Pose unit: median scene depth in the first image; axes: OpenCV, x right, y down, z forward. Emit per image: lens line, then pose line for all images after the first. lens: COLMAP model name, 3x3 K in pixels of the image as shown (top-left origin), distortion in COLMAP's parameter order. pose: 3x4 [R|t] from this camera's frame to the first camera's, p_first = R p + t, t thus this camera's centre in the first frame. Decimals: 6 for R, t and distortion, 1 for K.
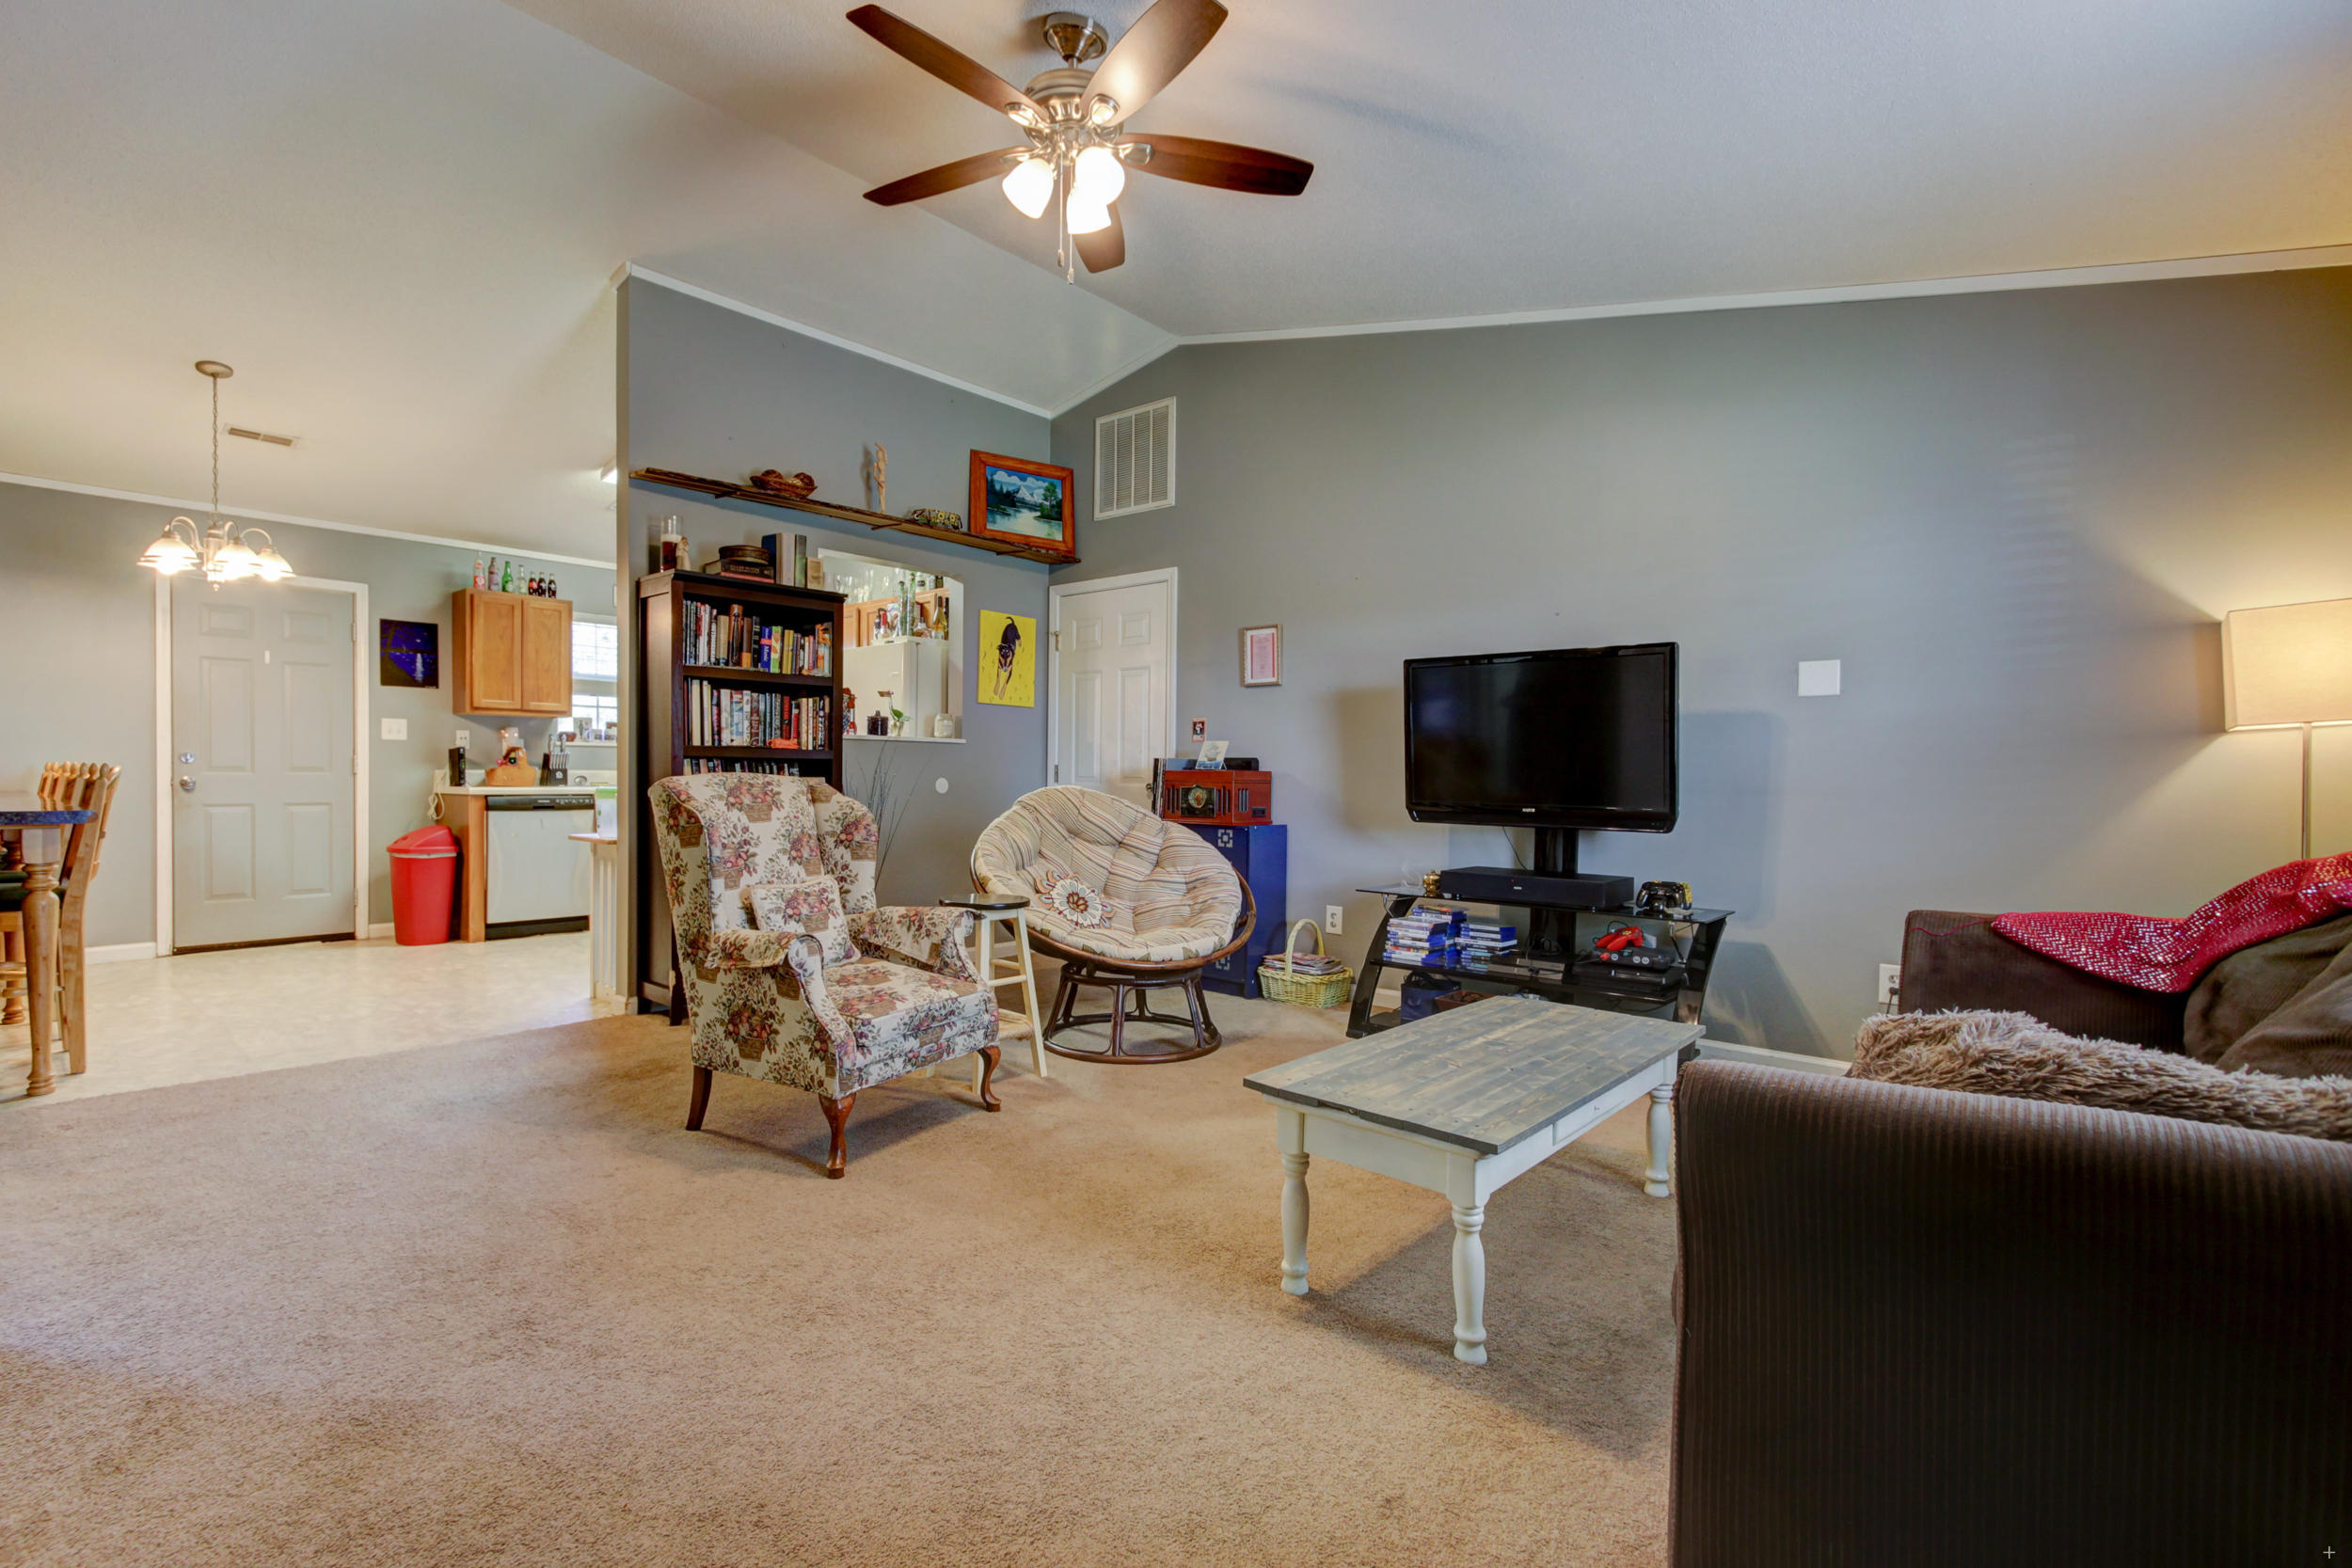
lens RADIAL K [[1098.9, 0, 1131.6], [0, 1098.9, 773.2], [0, 0, 1]] dist [0.005193, 0.002413]
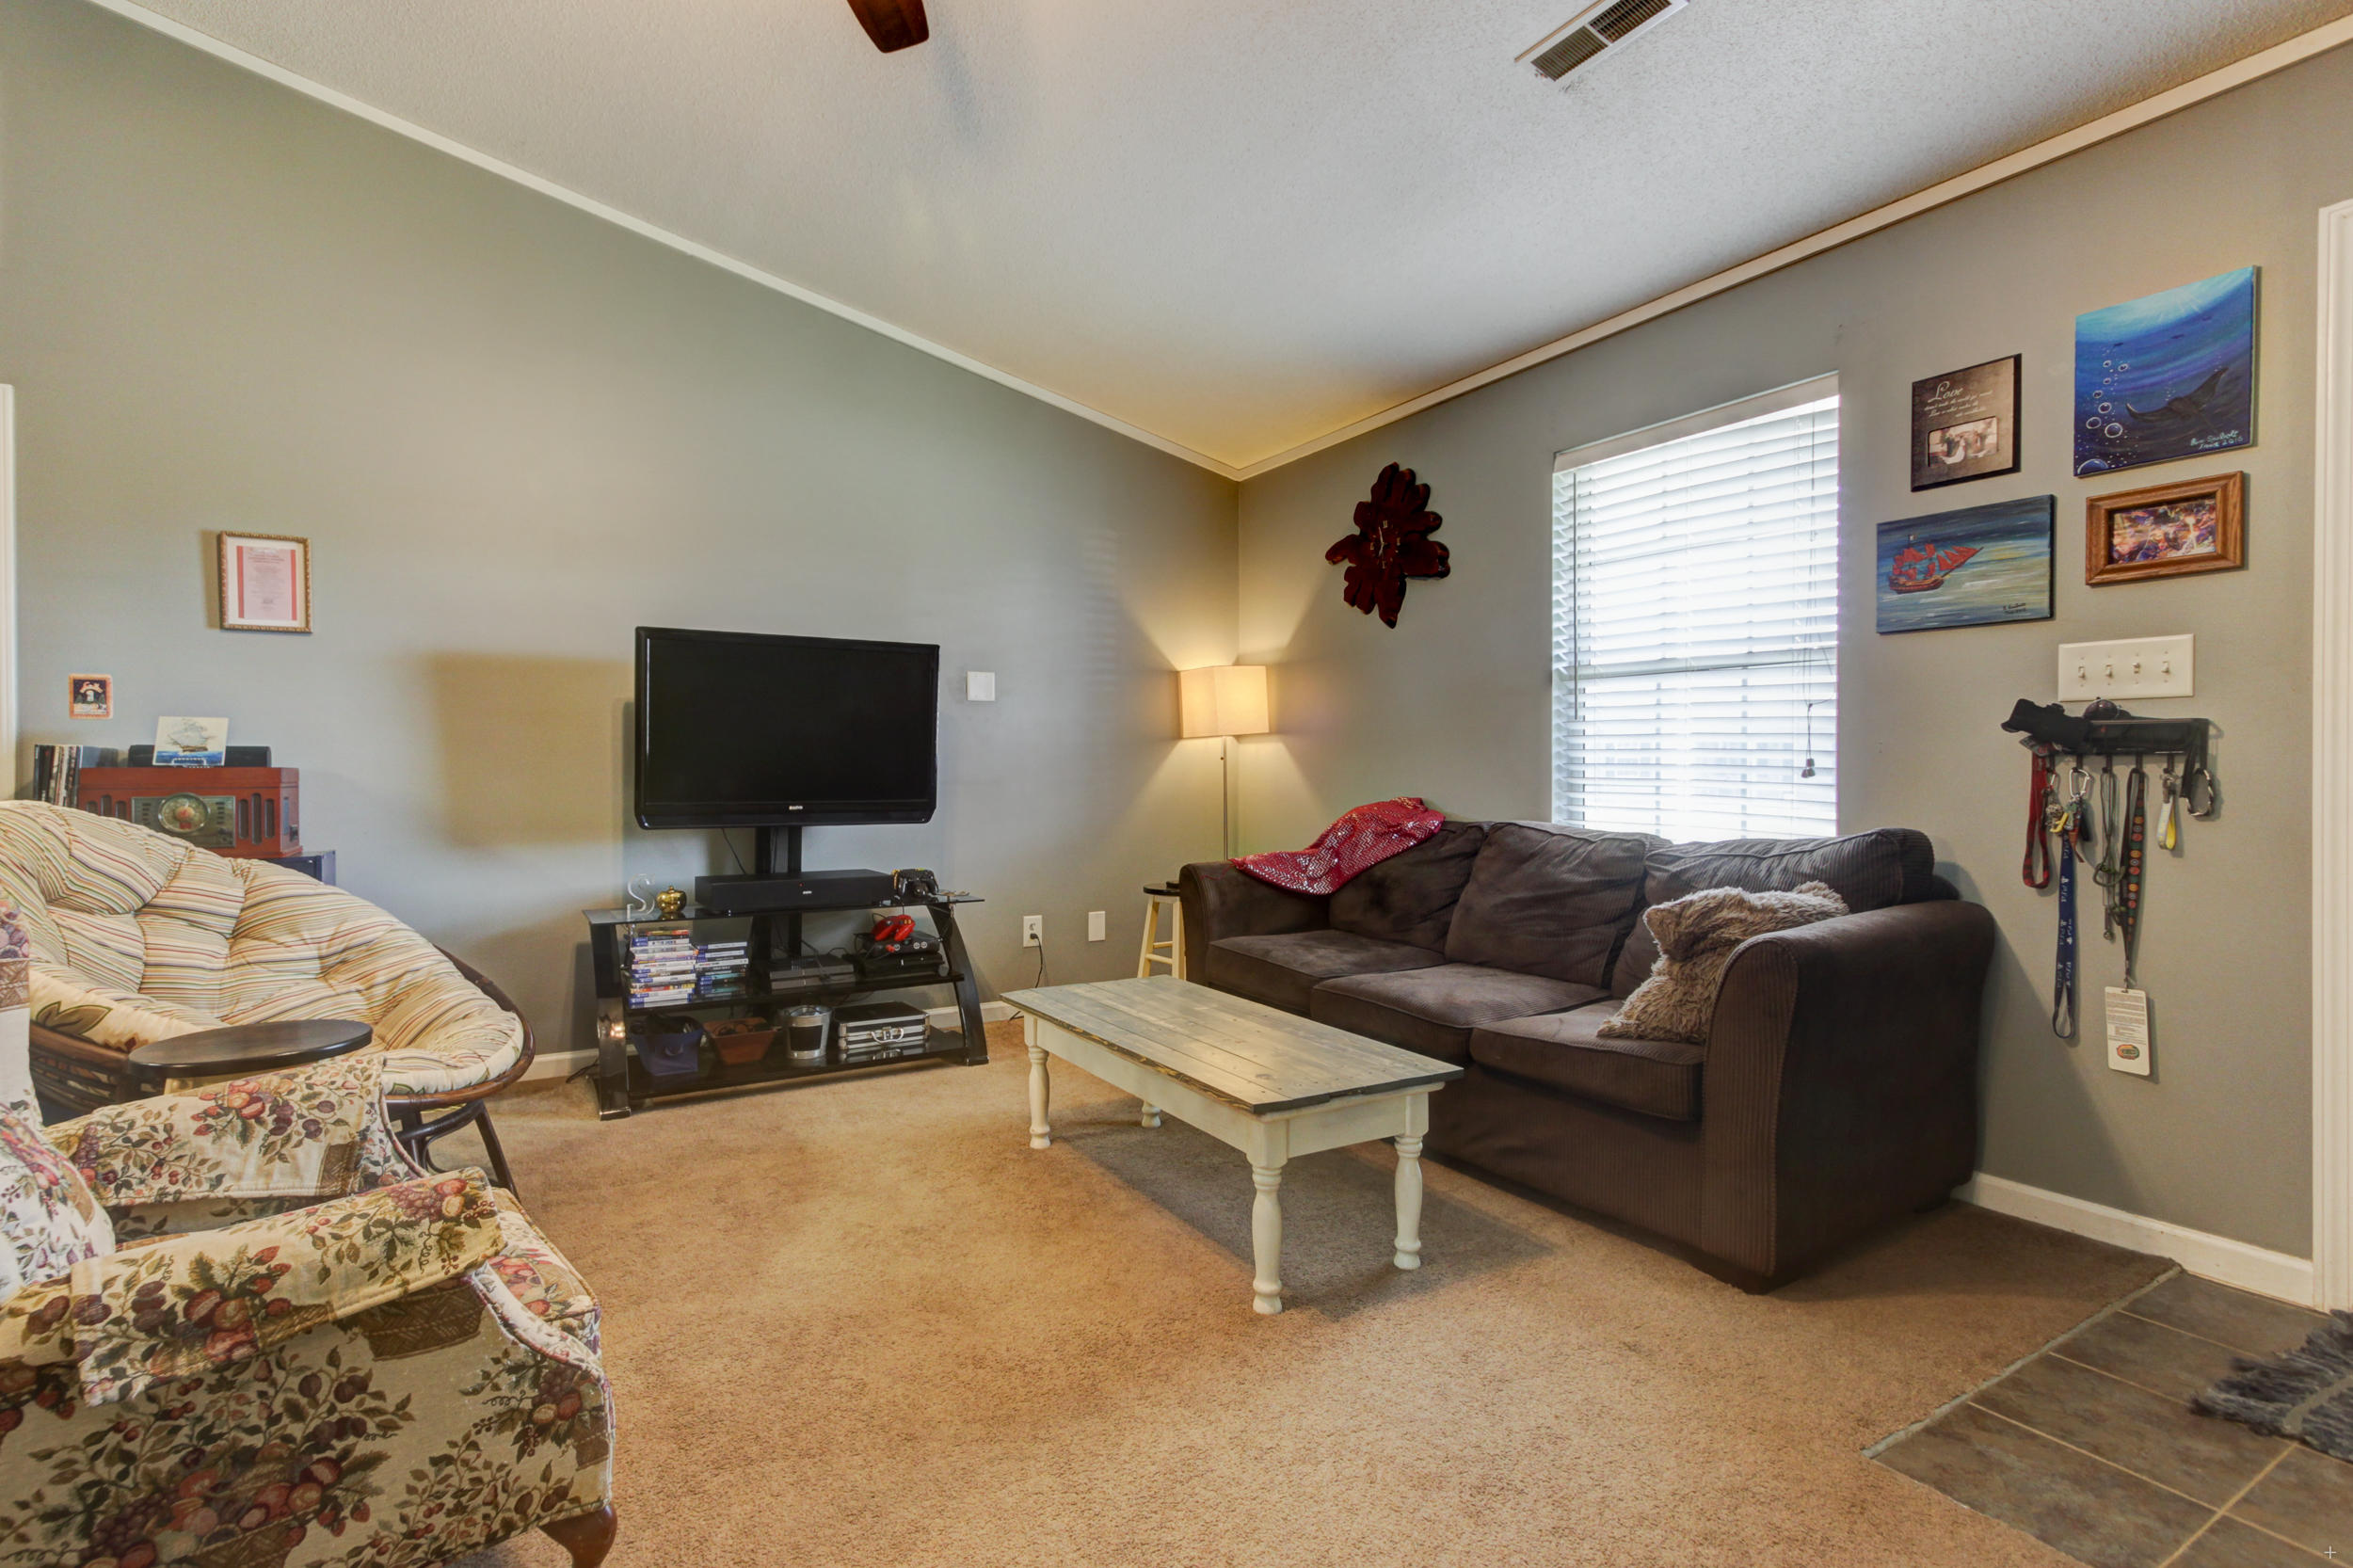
lens RADIAL K [[1099.4, 0, 1131.7], [0, 1099.4, 775.1], [0, 0, 1]] dist [0.005193, 0.002413]
pose [[0.294266, -0.012928, 0.955636, -0.381068], [0.005432, 0.999915, 0.011854, -0.002922], [-0.955708, 0.001703, 0.294311, 0.399072]]
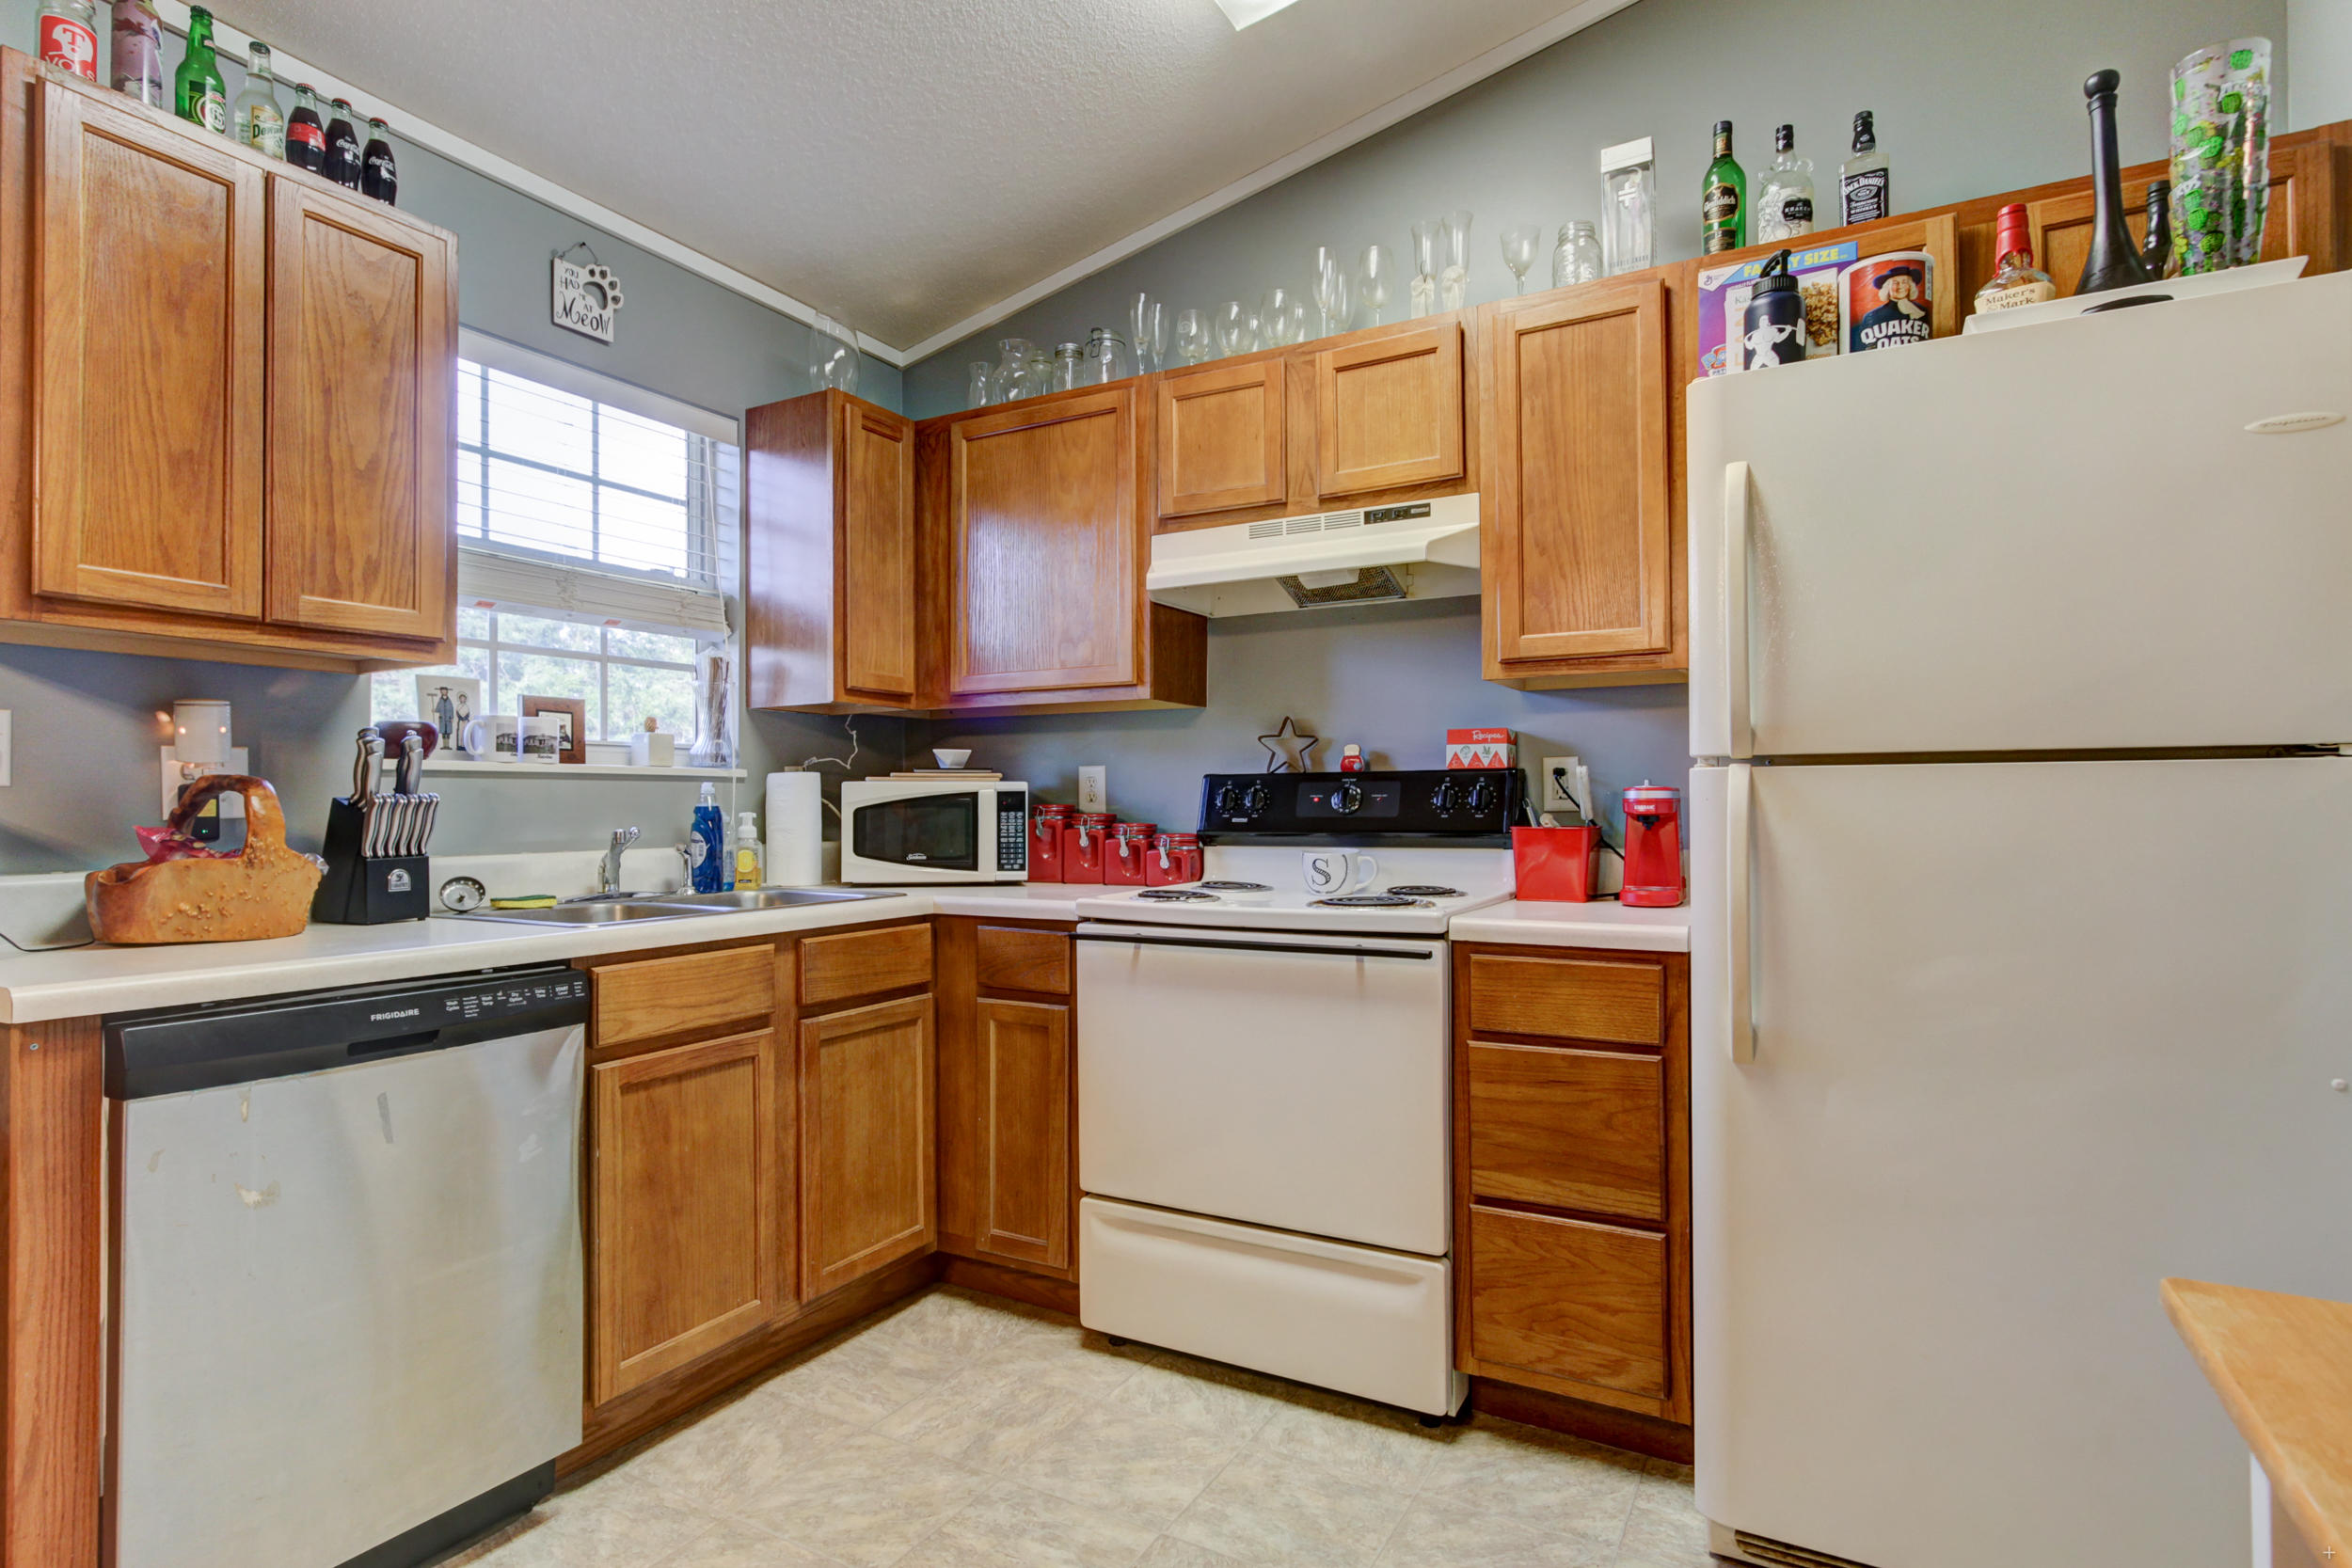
lens RADIAL K [[1212.0, 0, 1116.9], [0, 1212.0, 790.4], [0, 0, 1]] dist [-0.000772, 0.002990]
pose [[0.985721, -0.010042, 0.168090, -0.564494], [0.012465, 0.999833, -0.013367, -0.020112], [-0.167928, 0.015271, 0.985681, 0.964362]]
